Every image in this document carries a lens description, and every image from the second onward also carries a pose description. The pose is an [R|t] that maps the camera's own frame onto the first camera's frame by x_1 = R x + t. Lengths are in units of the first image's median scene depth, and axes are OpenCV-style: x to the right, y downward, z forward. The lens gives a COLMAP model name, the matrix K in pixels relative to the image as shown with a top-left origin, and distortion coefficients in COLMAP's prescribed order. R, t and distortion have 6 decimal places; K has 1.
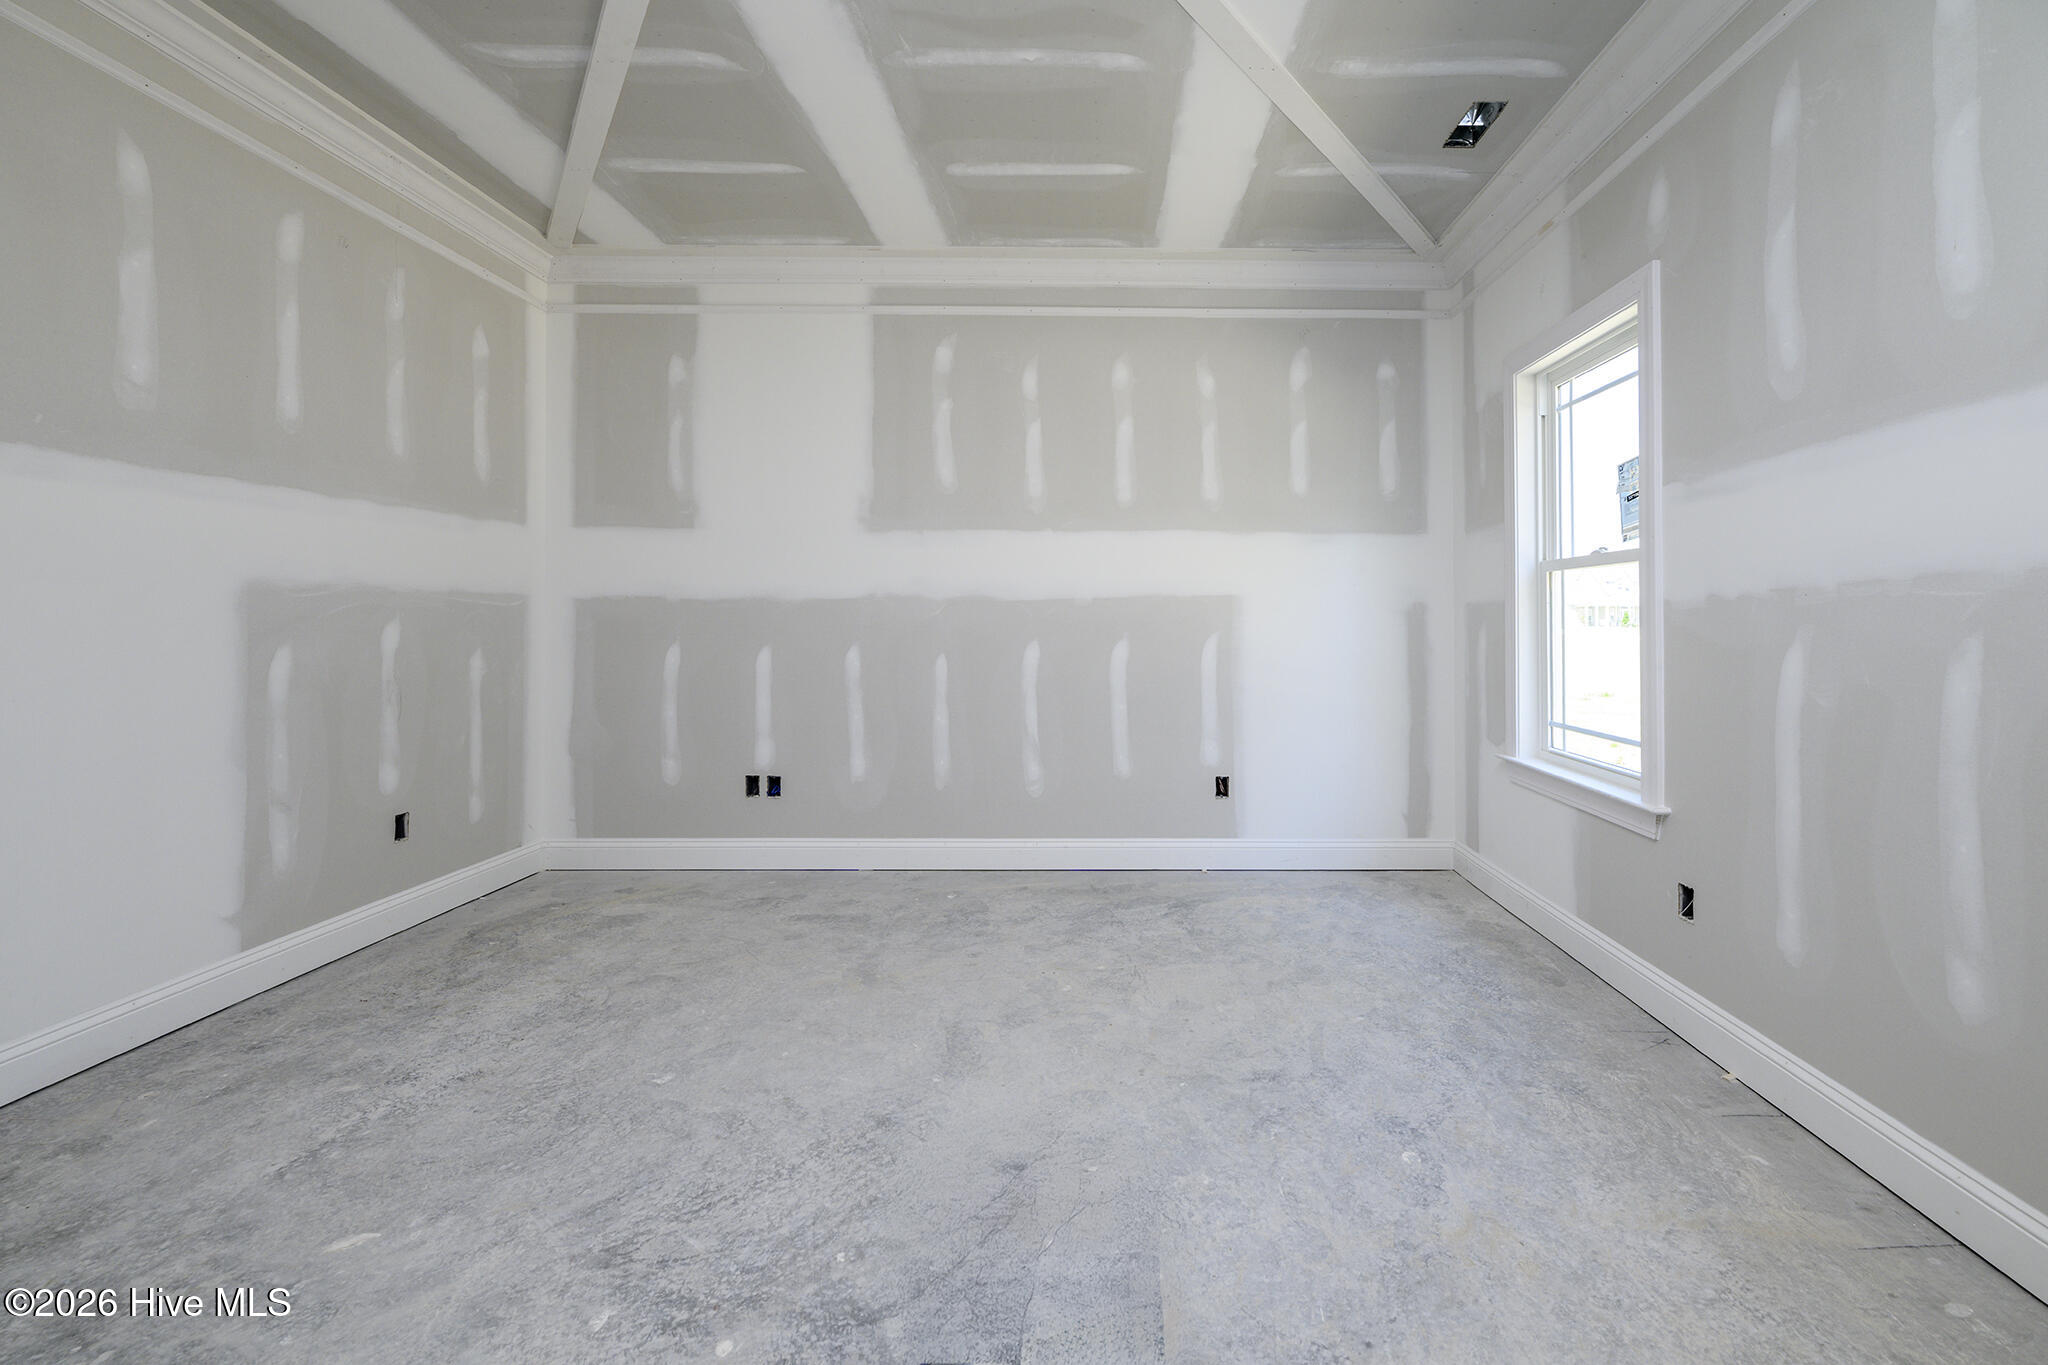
lens RADIAL K [[792.0, 0, 1026.1], [0, 792.0, 611.8], [0, 0, 1]] dist [0.000087, -0.000212]
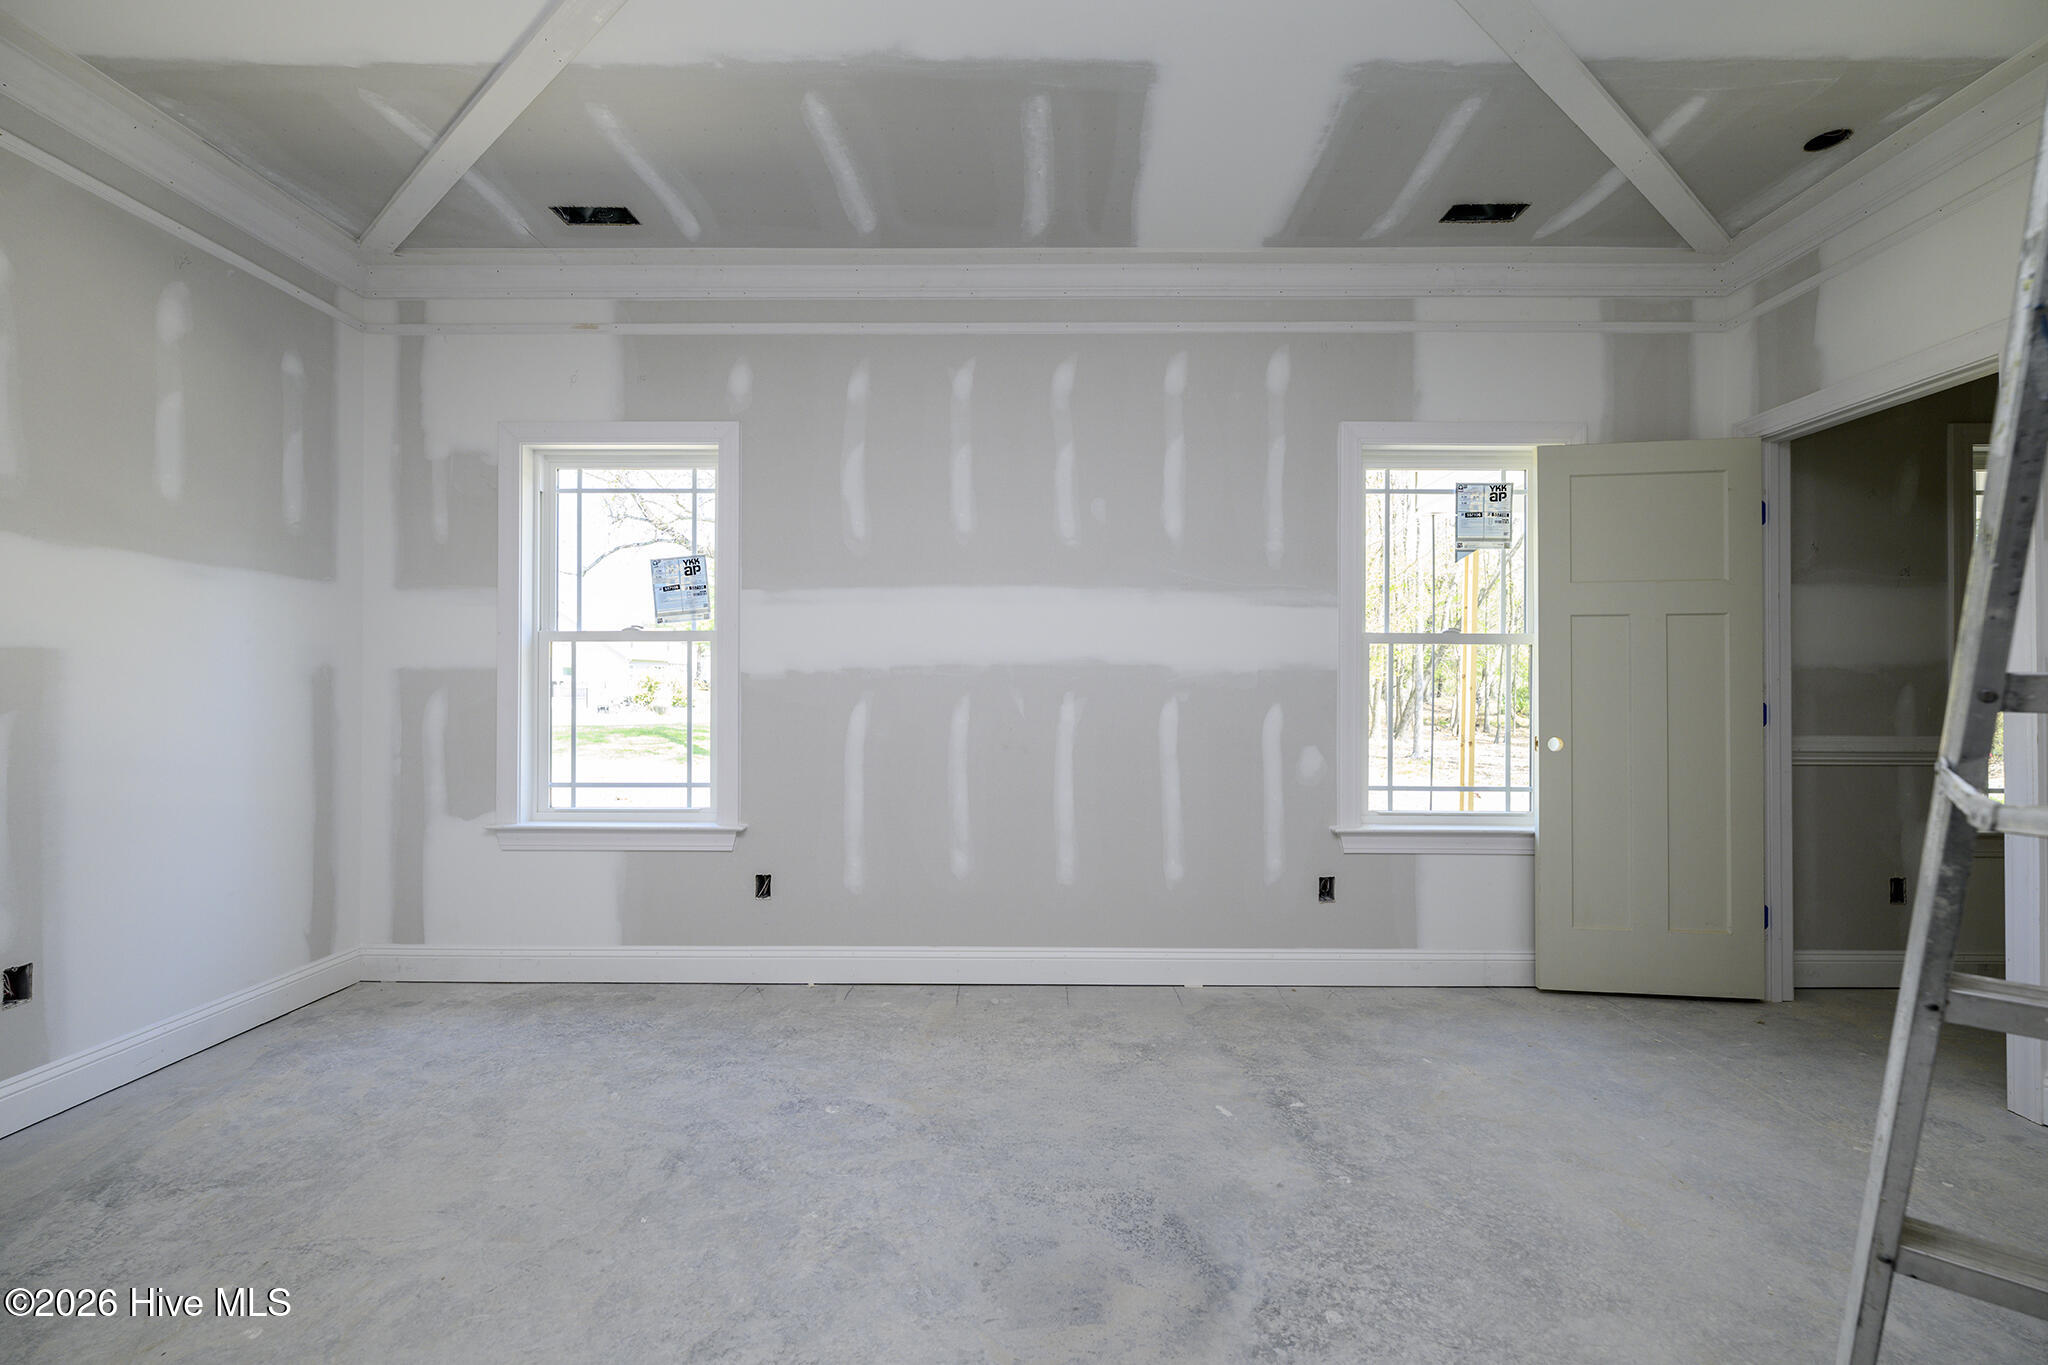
lens RADIAL K [[819.2, 0, 1041.1], [0, 819.2, 673.9], [0, 0, 1]] dist [0.001305, 0.000079]
pose [[0.000019, 0.011974, 0.999928, -0.510273], [-0.010548, 0.999873, -0.011973, -0.001454], [-0.999944, -0.010547, 0.000146, 0.403626]]
